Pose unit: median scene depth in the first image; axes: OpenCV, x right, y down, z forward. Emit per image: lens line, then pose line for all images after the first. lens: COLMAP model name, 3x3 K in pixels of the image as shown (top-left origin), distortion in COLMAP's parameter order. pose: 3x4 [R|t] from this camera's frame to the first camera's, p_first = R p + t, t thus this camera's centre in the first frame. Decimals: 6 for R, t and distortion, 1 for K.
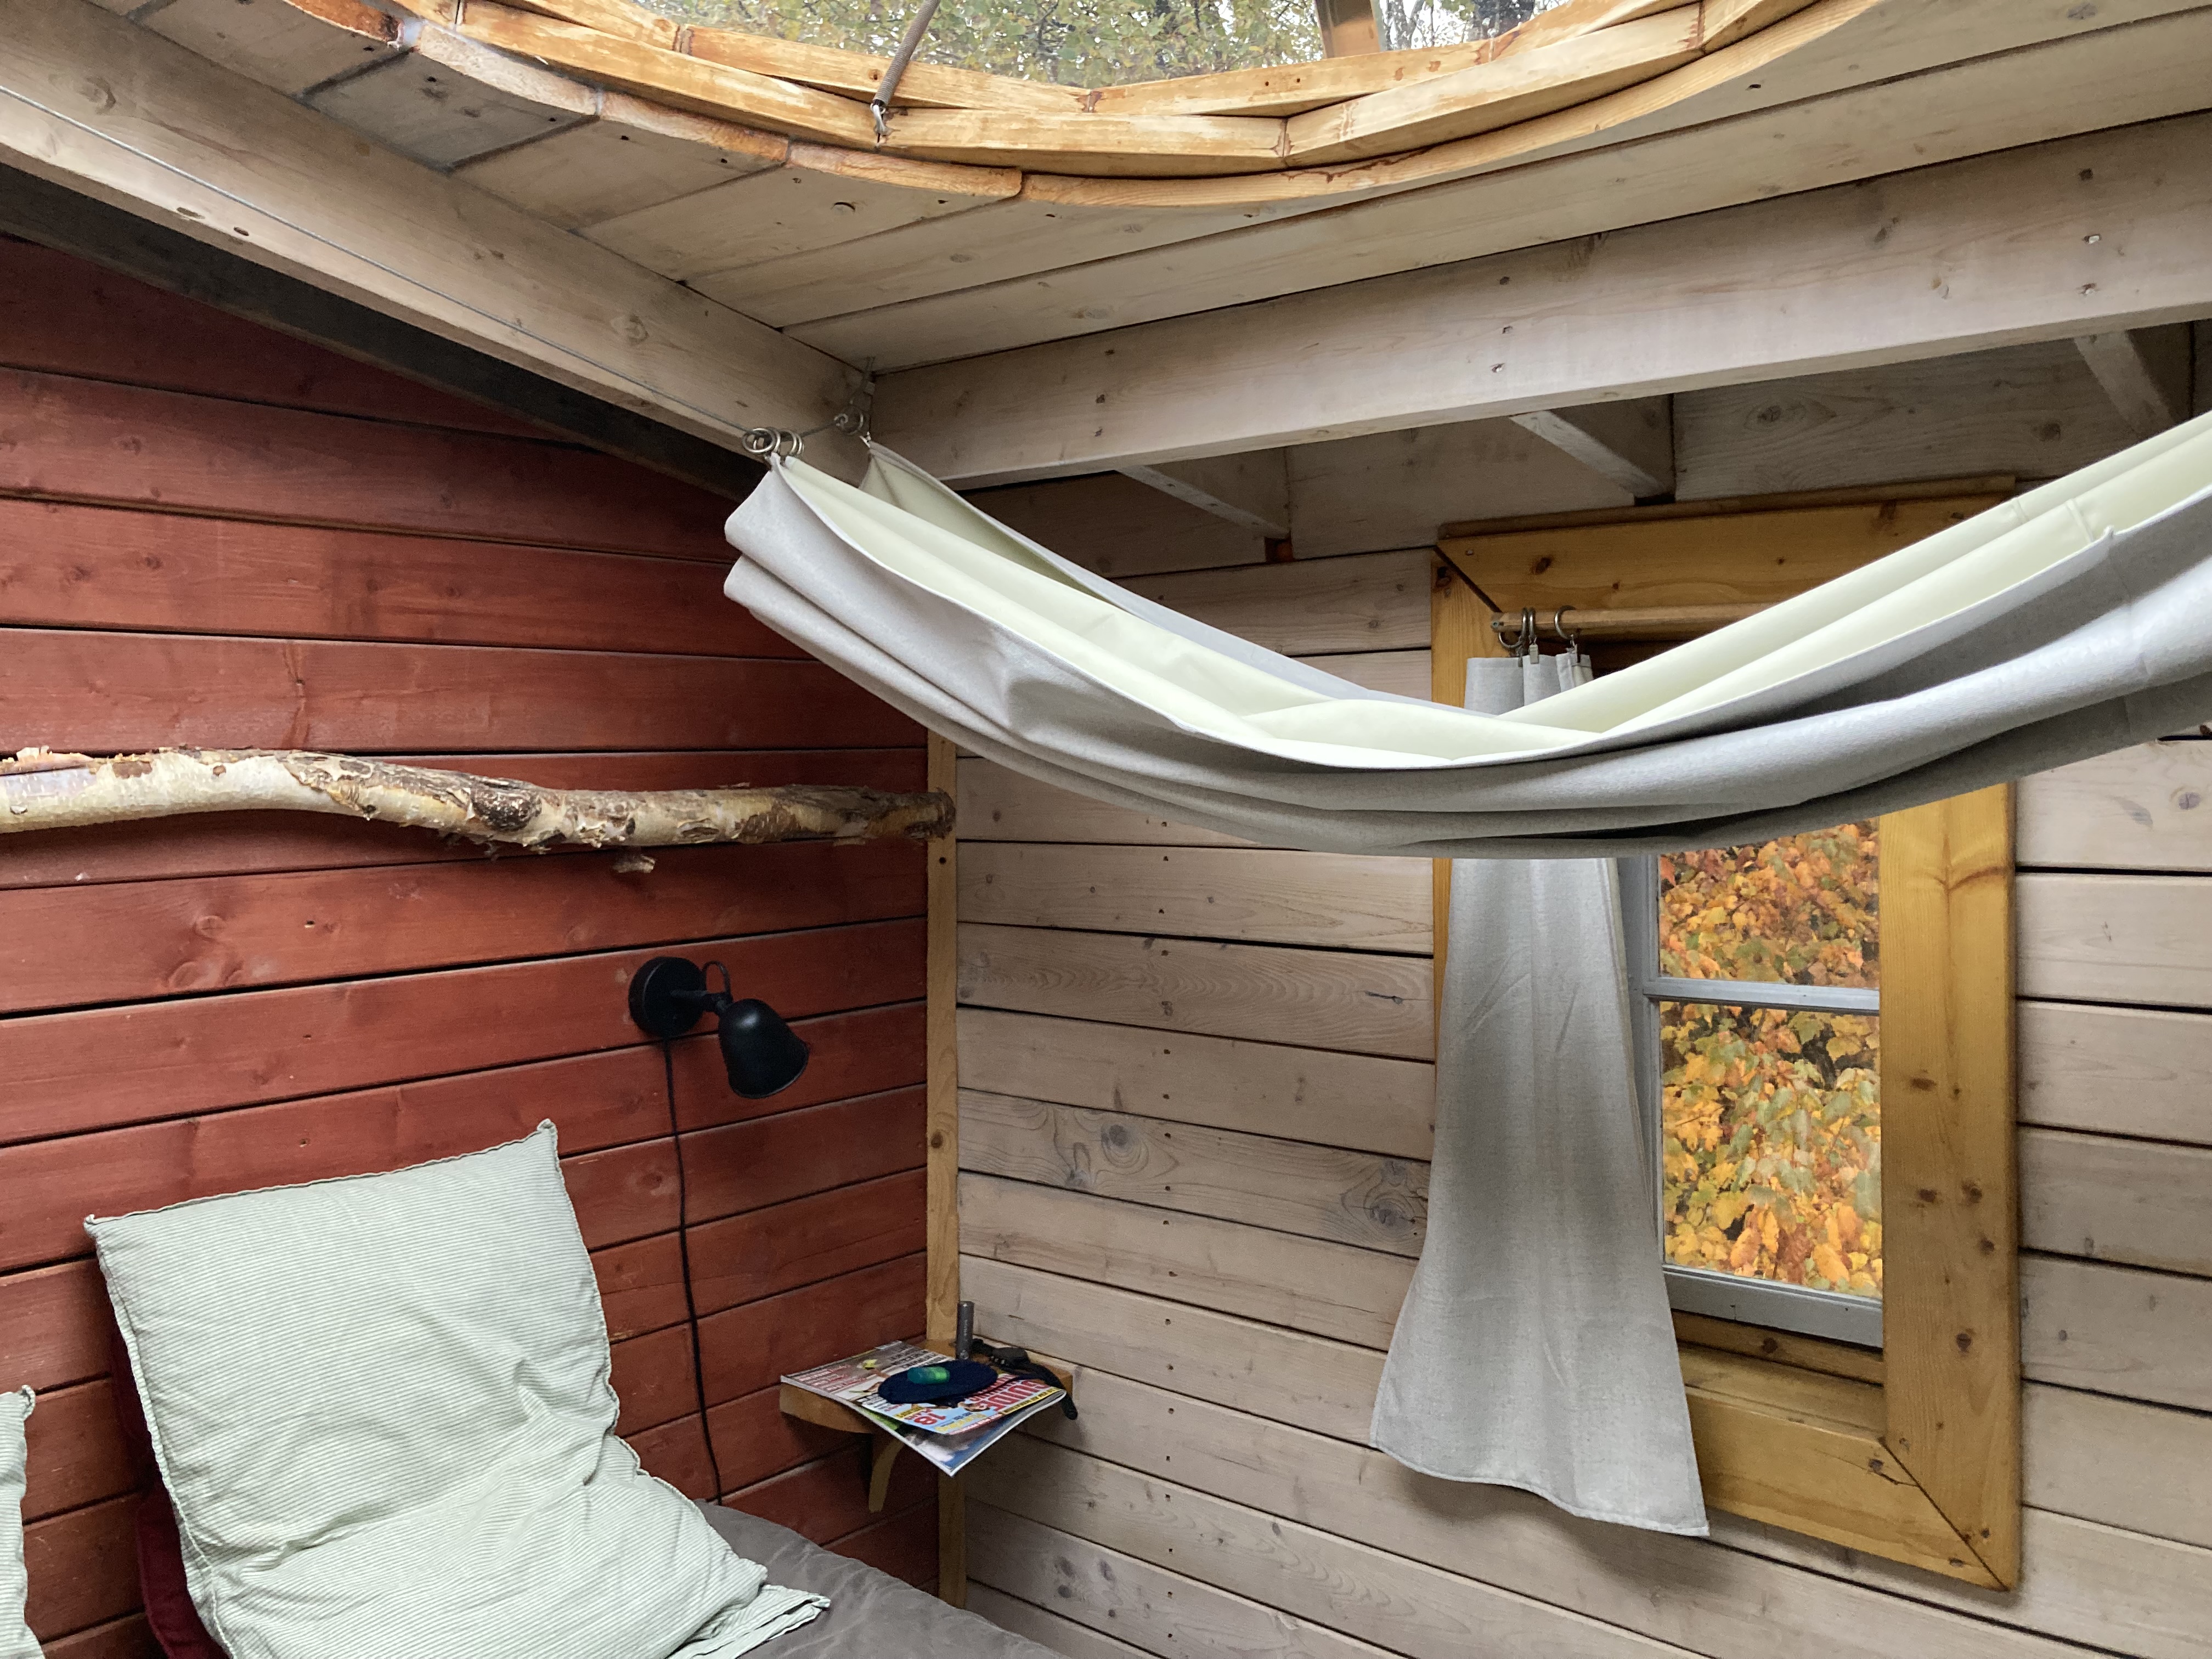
lens RADIAL K [[1832.9, 0, 1106.0], [0, 1832.9, 829.5], [0, 0, 1]] dist [0.018352, 0.000421]
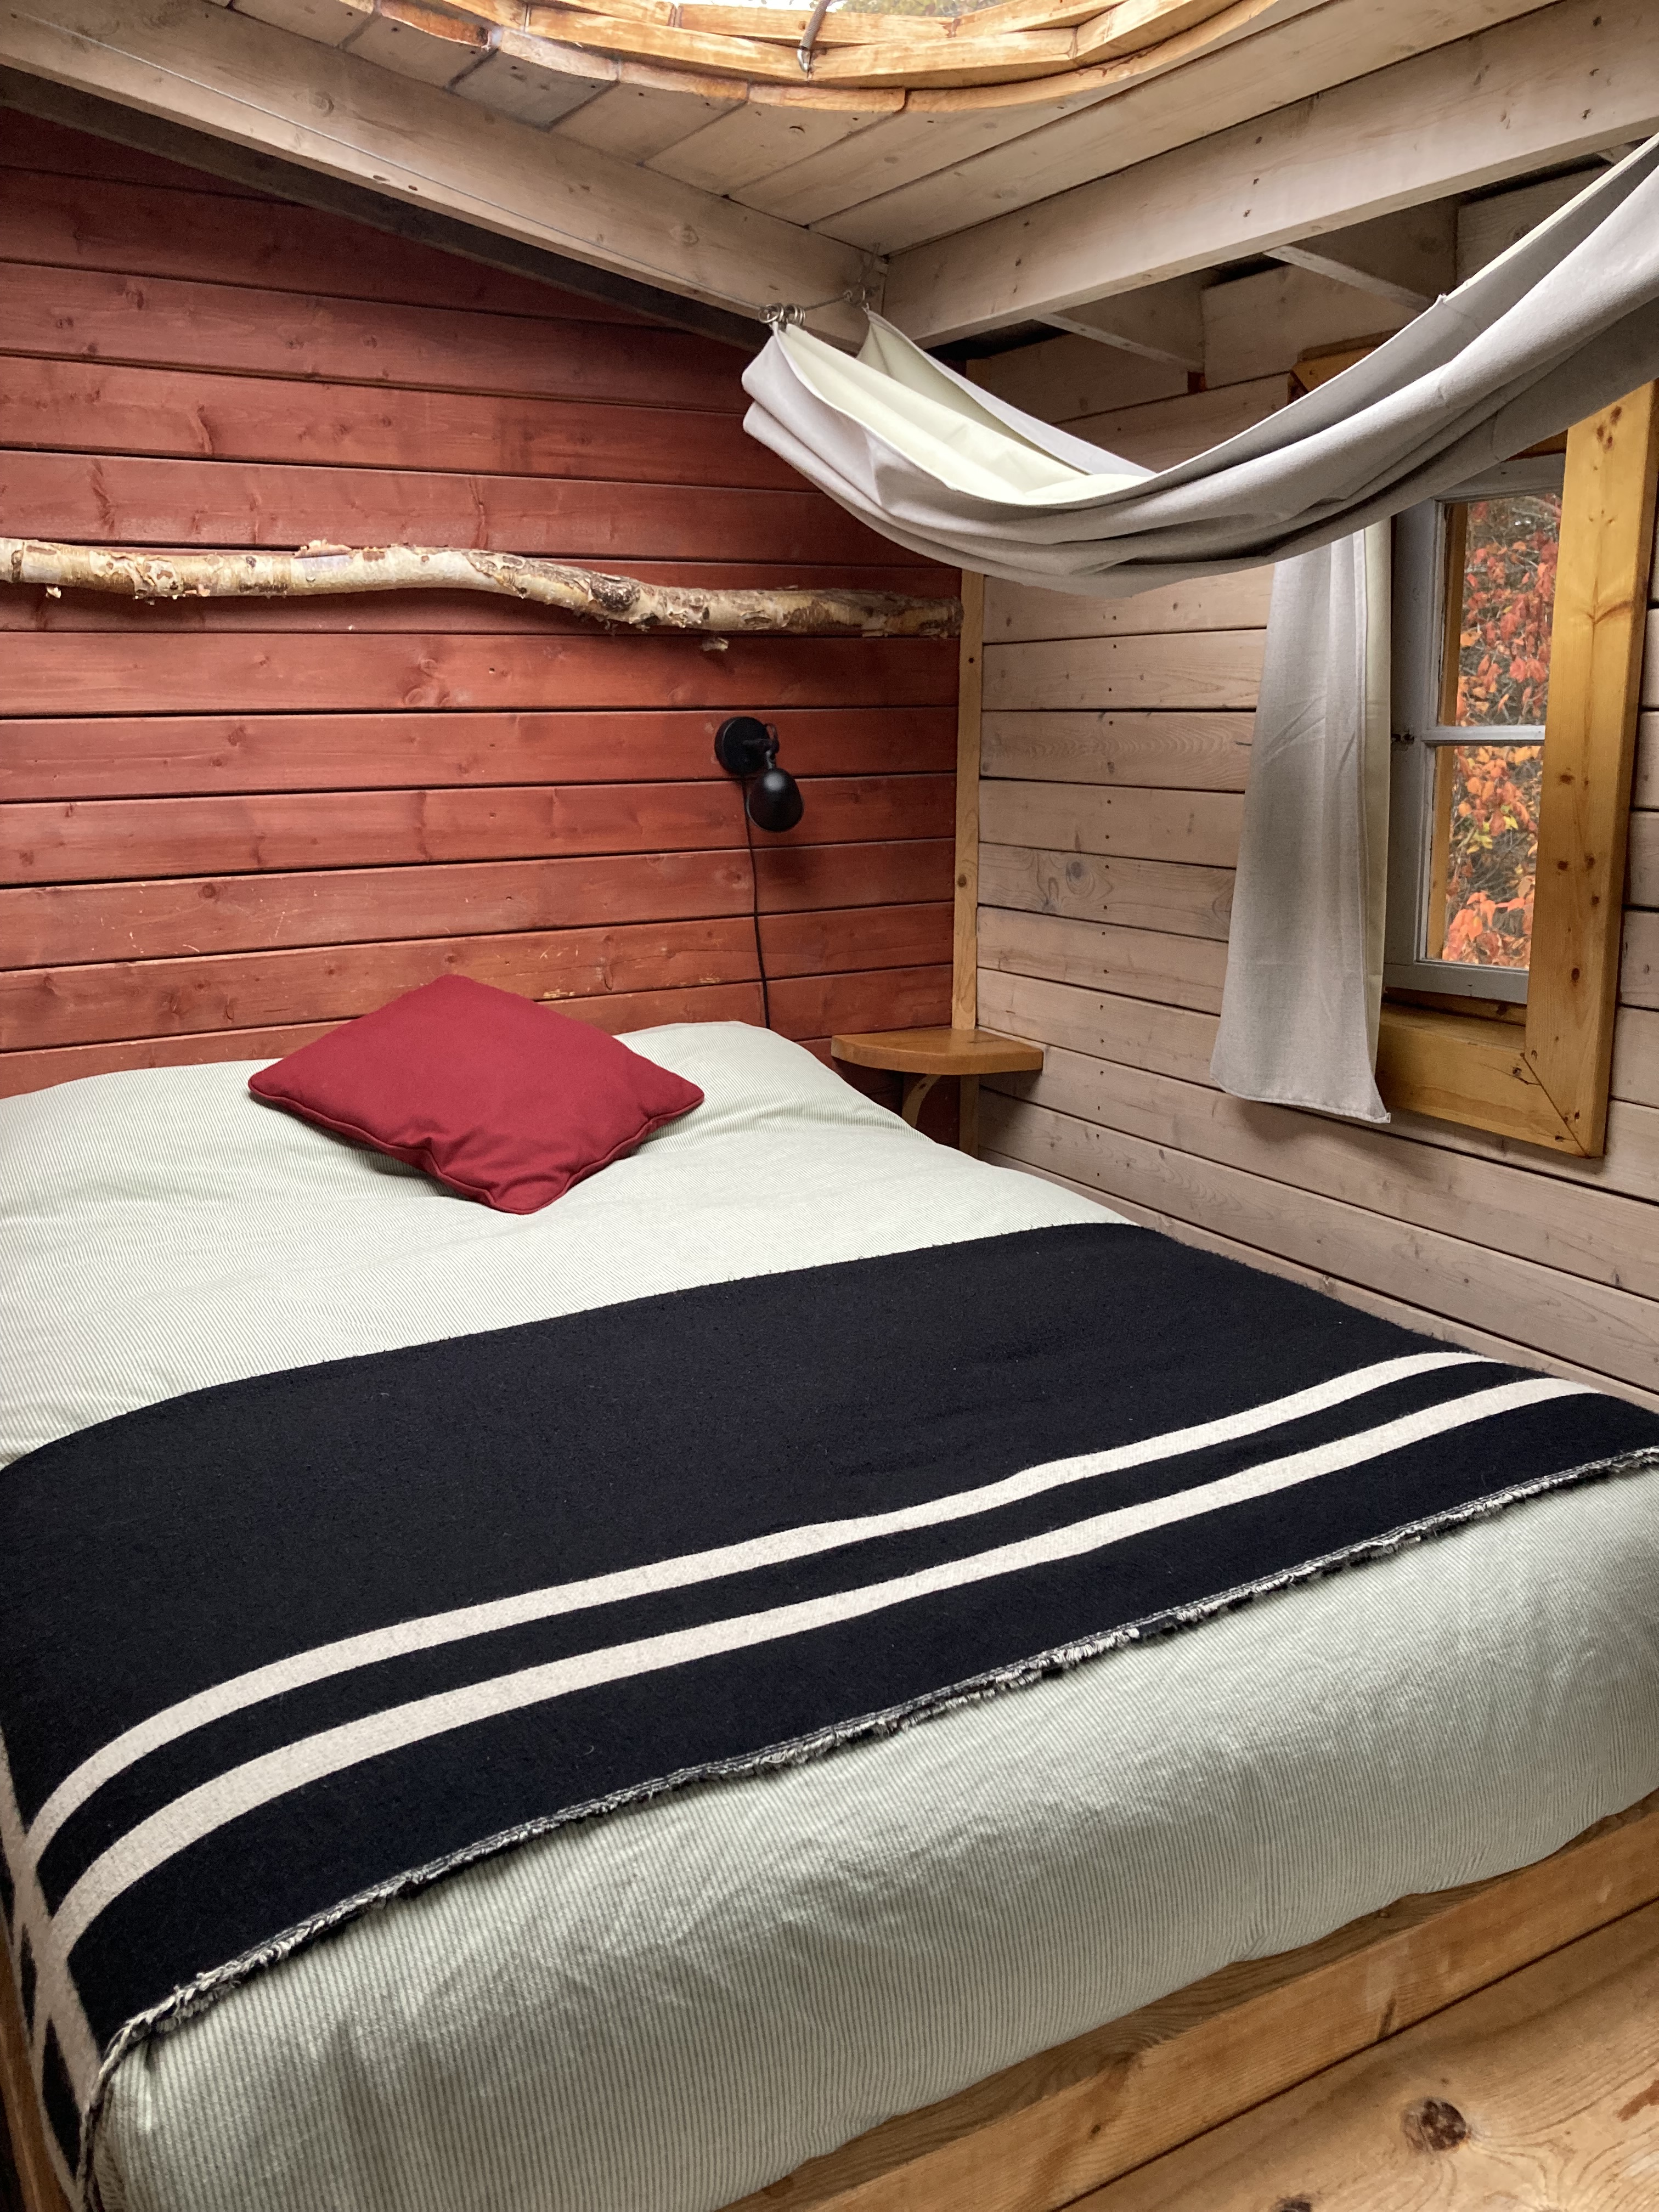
lens RADIAL K [[1791.7, 0, 829.5], [0, 1791.7, 1106.0], [0, 0, 1]] dist [-0.015424, 0.048206]
pose [[0.943475, 0.077324, -0.322297, 0.354715], [-0.015103, 0.981425, 0.191249, 0.123112], [0.331098, -0.175571, 0.927118, -0.365424]]
